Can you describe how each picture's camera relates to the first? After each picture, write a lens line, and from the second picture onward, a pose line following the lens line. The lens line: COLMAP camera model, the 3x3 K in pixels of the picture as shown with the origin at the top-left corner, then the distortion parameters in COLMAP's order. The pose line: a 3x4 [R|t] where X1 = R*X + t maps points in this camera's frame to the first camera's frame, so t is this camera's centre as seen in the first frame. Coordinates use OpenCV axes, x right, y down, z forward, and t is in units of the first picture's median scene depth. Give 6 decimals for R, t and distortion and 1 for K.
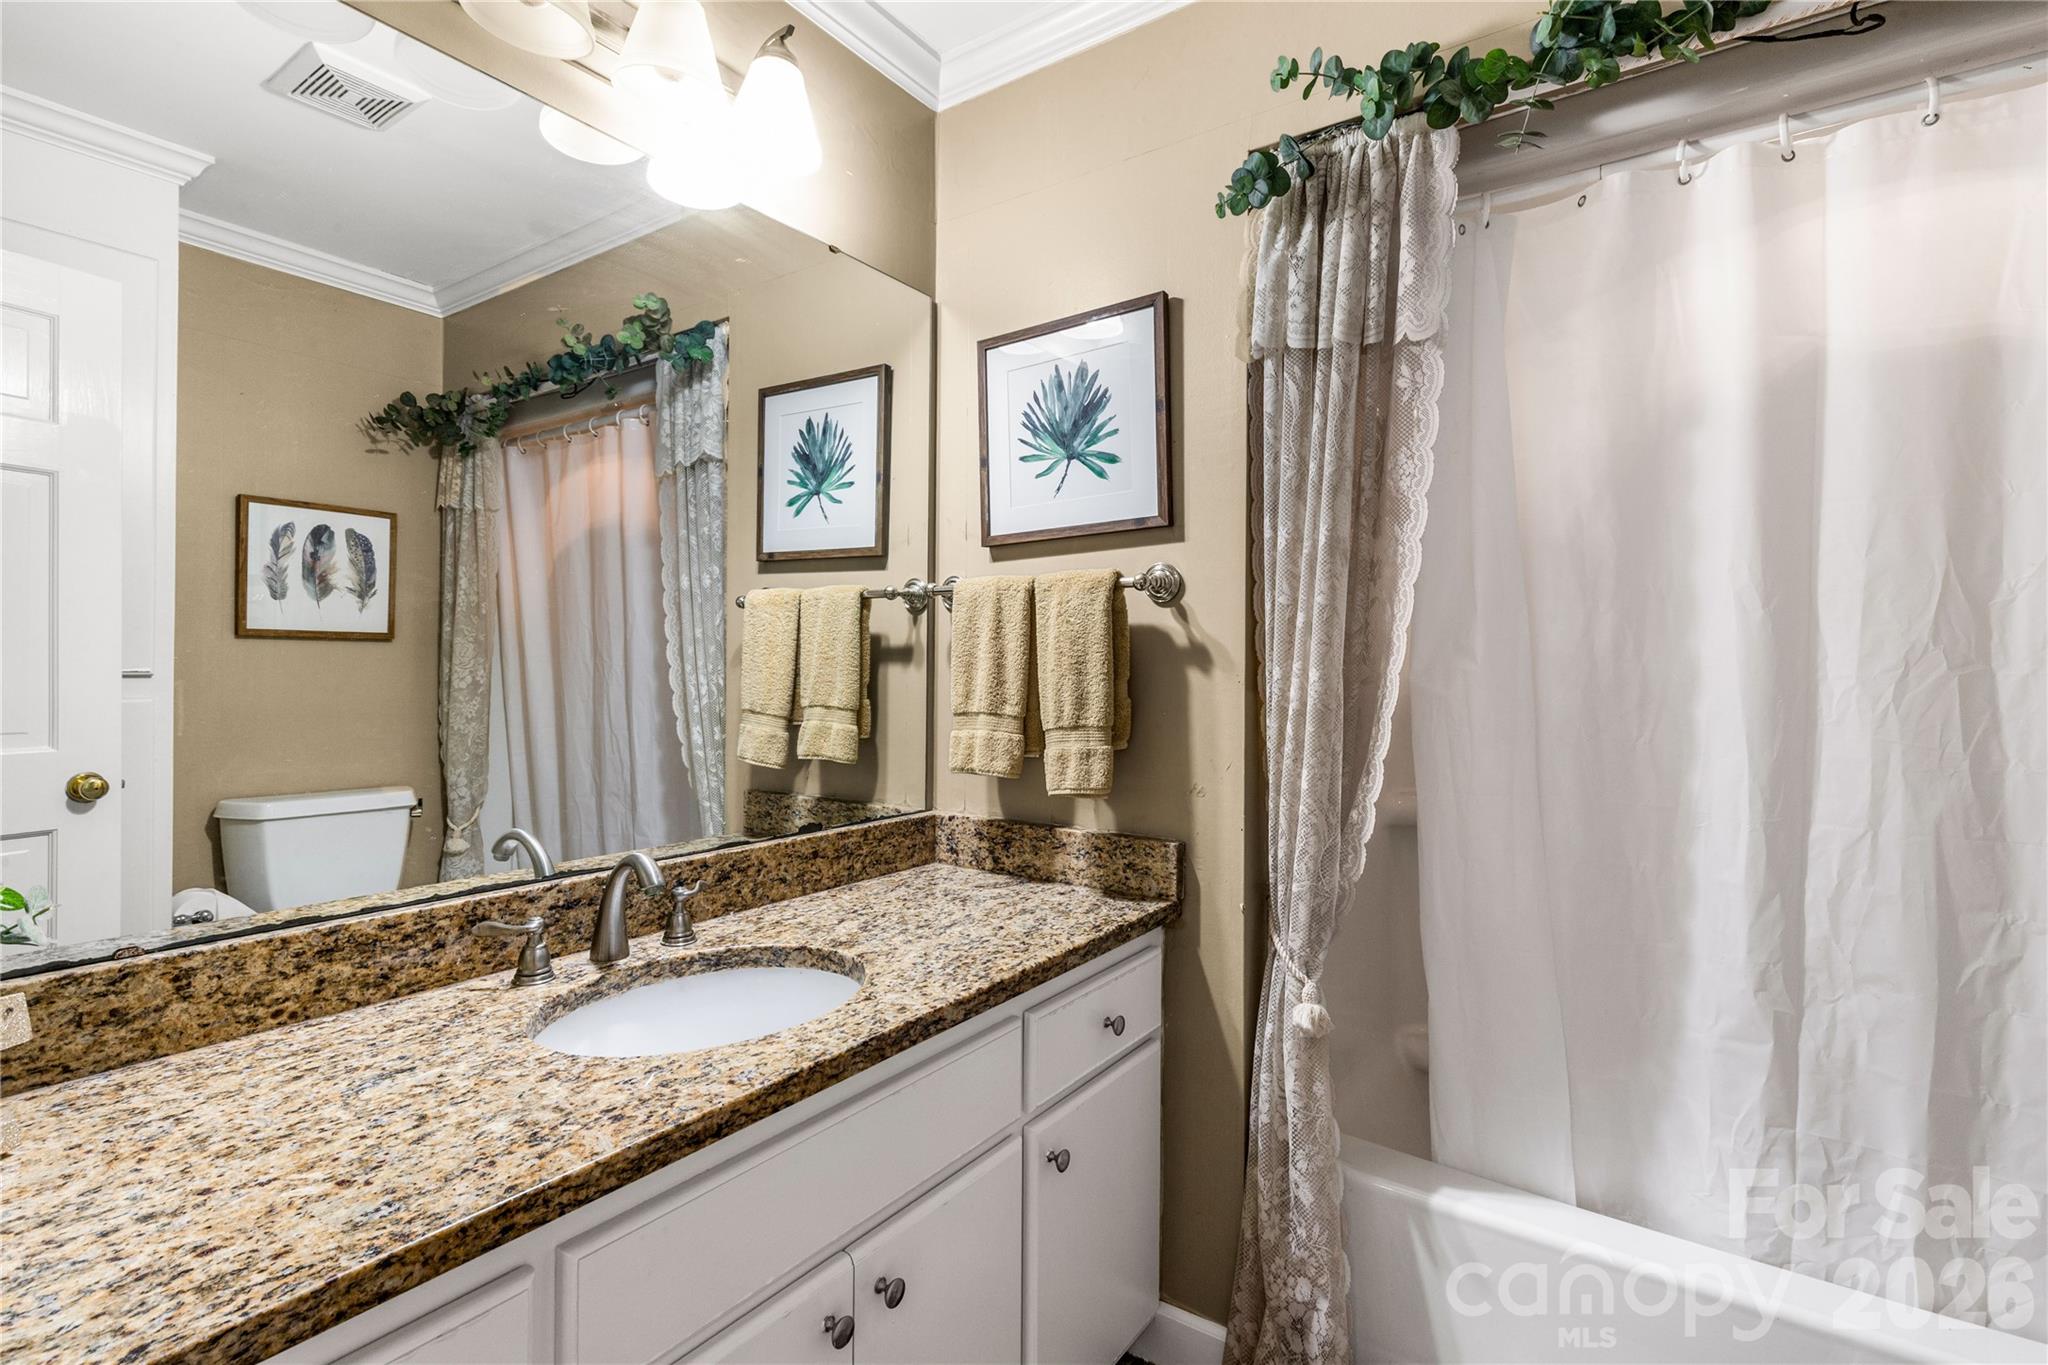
lens RADIAL K [[938.9, 0, 1024.5], [0, 938.9, 679.0], [0, 0, 1]] dist [0.001329, 0.000246]
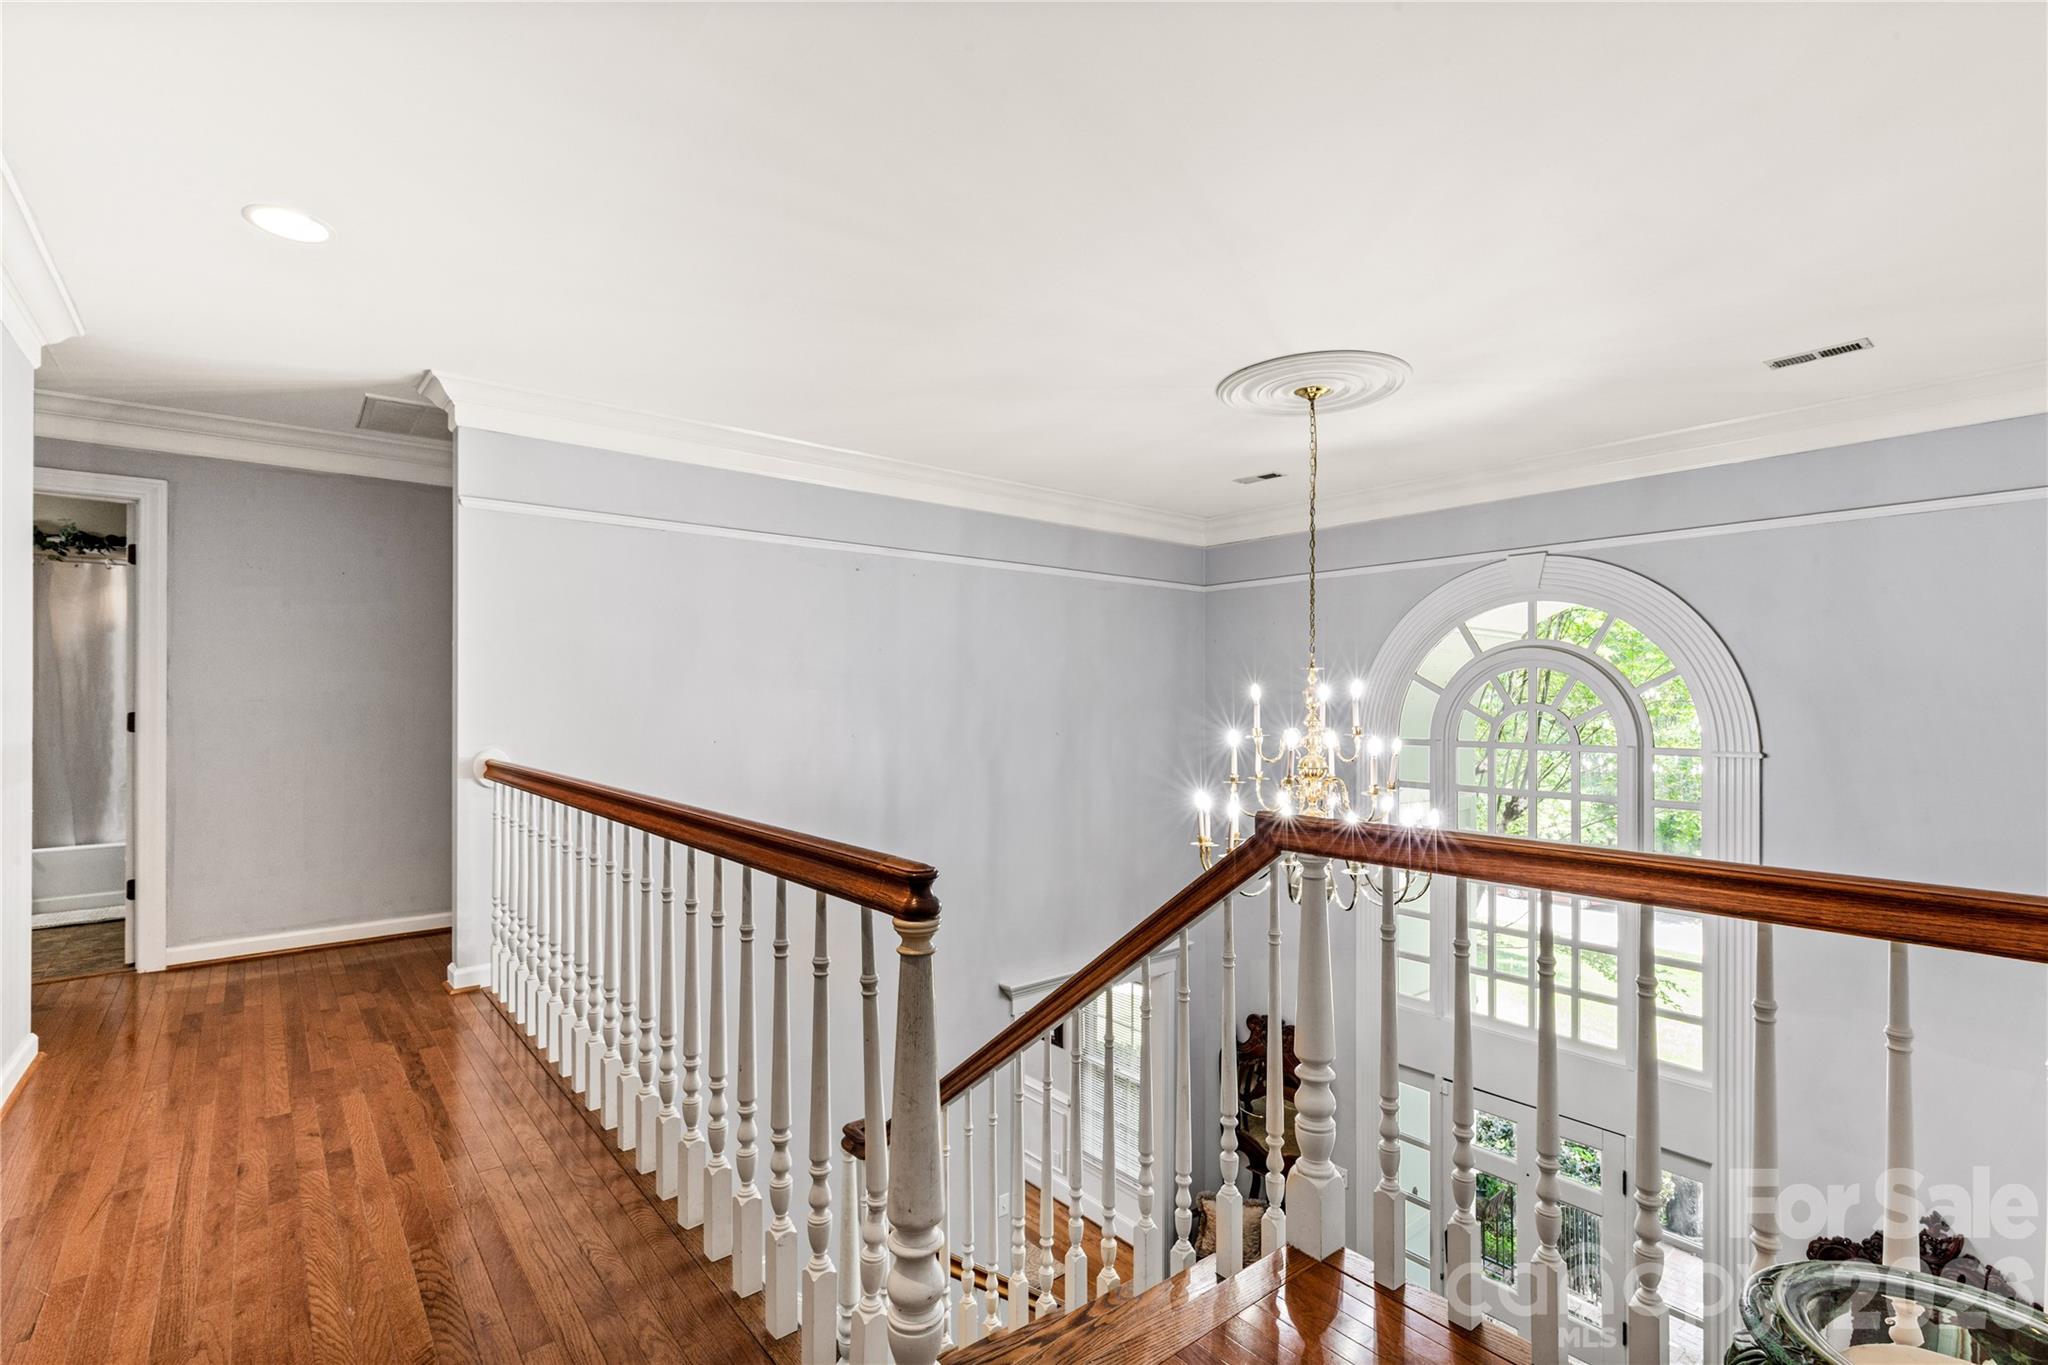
lens RADIAL K [[938.9, 0, 1022.8], [0, 938.9, 687.0], [0, 0, 1]] dist [0.001329, 0.000246]
pose [[0.257964, 0.001950, 0.966153, -1.969785], [0.009426, 0.999945, -0.004535, 0.014360], [-0.966109, 0.010277, 0.257931, -3.462983]]
